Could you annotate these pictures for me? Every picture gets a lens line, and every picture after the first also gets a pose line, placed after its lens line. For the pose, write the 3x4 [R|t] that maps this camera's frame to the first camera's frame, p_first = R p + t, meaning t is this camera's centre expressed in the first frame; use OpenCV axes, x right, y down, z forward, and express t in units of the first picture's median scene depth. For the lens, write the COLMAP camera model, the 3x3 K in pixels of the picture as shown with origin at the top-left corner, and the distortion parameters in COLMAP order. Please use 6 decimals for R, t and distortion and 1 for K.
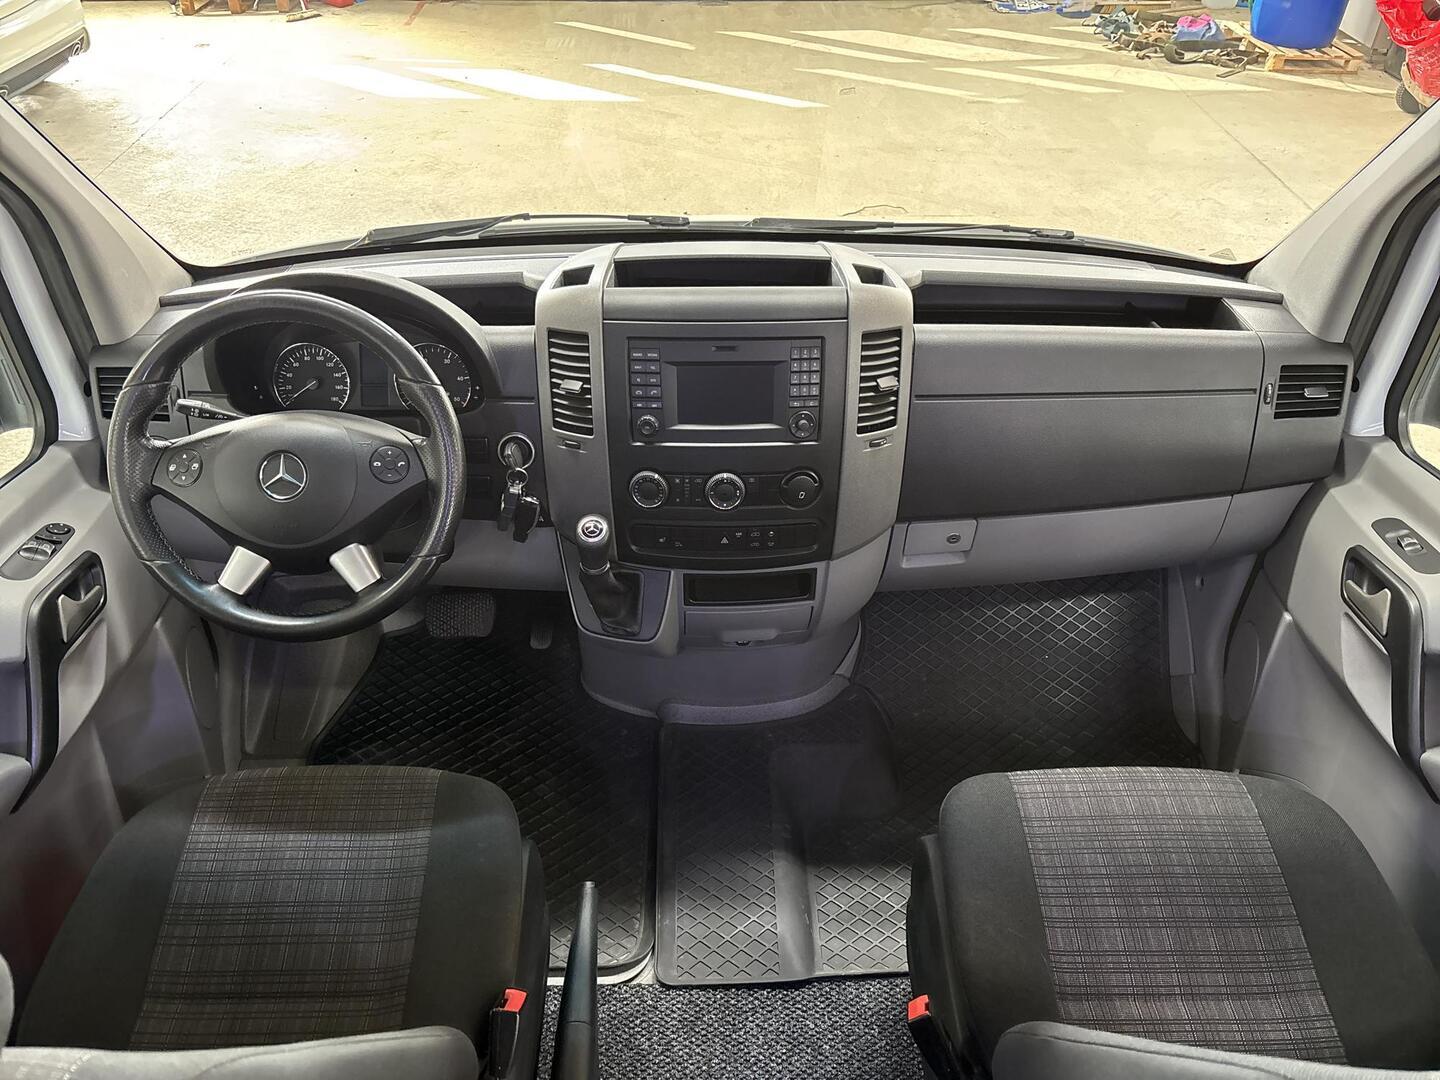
lens RADIAL K [[1094.1, 0, 720.0], [0, 1094.1, 540.0], [0, 0, 1]] dist [0.036652, -0.050155]
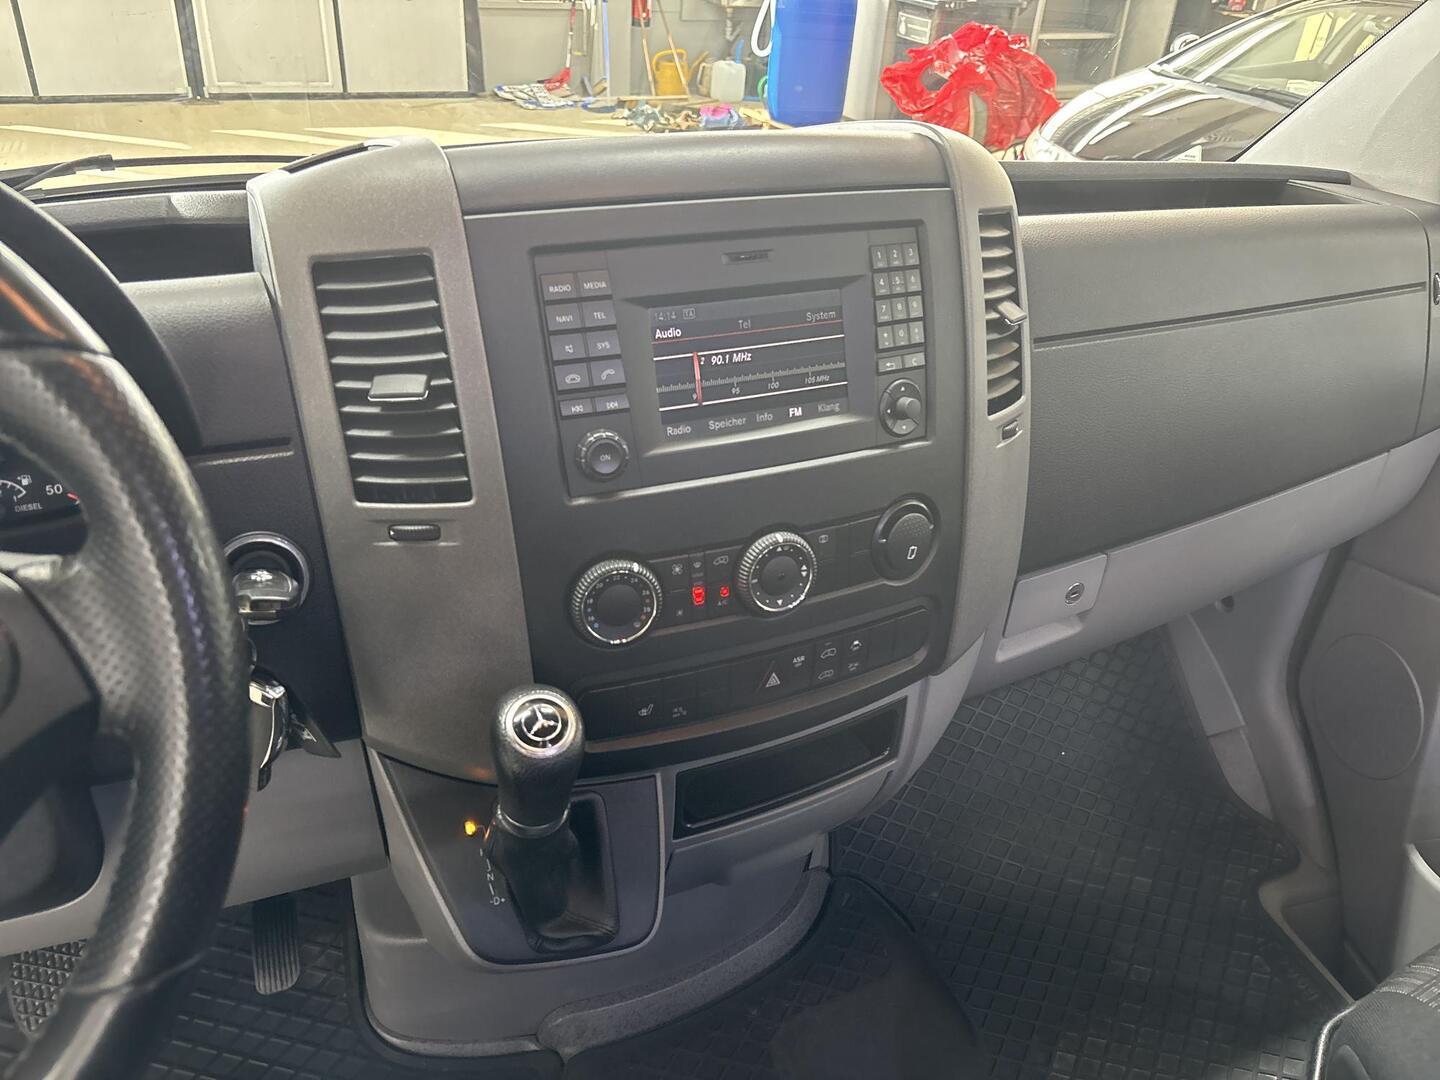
lens RADIAL K [[1094.1, 0, 720.0], [0, 1094.1, 540.0], [0, 0, 1]] dist [0.036652, -0.050155]
pose [[0.902728, -0.172213, 0.394240, -0.197087], [0.217042, 0.973524, -0.071723, -0.030290], [-0.371450, 0.150313, 0.916205, 0.586343]]
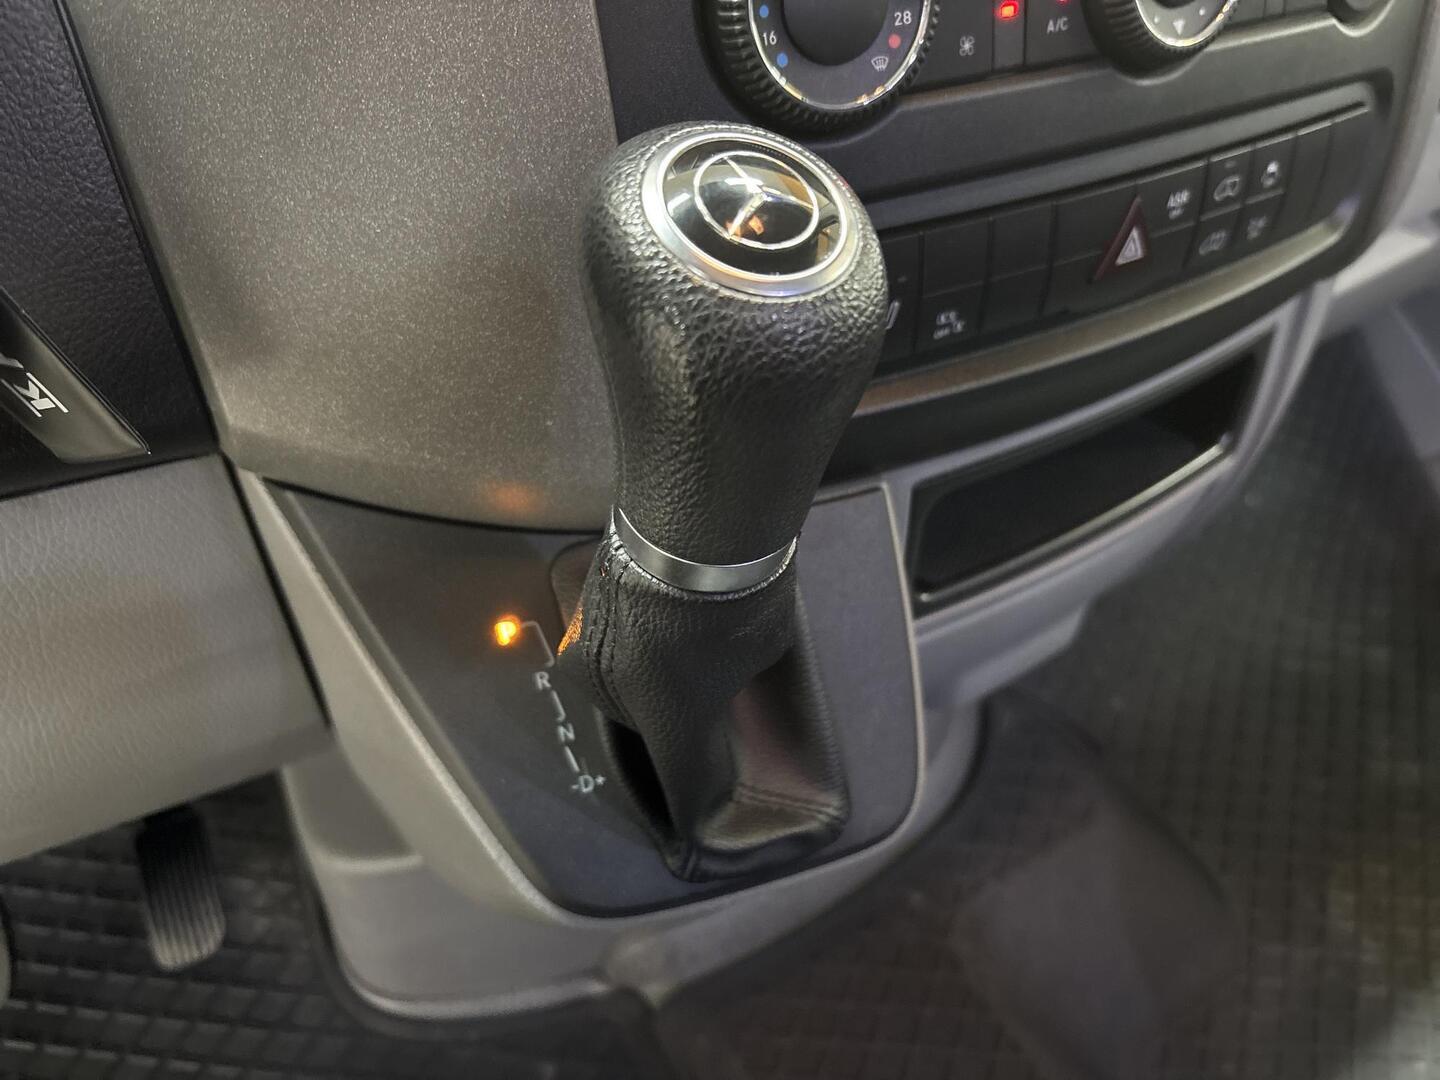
lens RADIAL K [[1094.1, 0, 720.0], [0, 1094.1, 540.0], [0, 0, 1]] dist [0.036652, -0.050155]
pose [[0.853126, -0.312755, 0.417564, -0.176131], [0.315214, 0.946783, 0.065125, 0.015130], [-0.415711, 0.076062, 0.906311, 0.866666]]
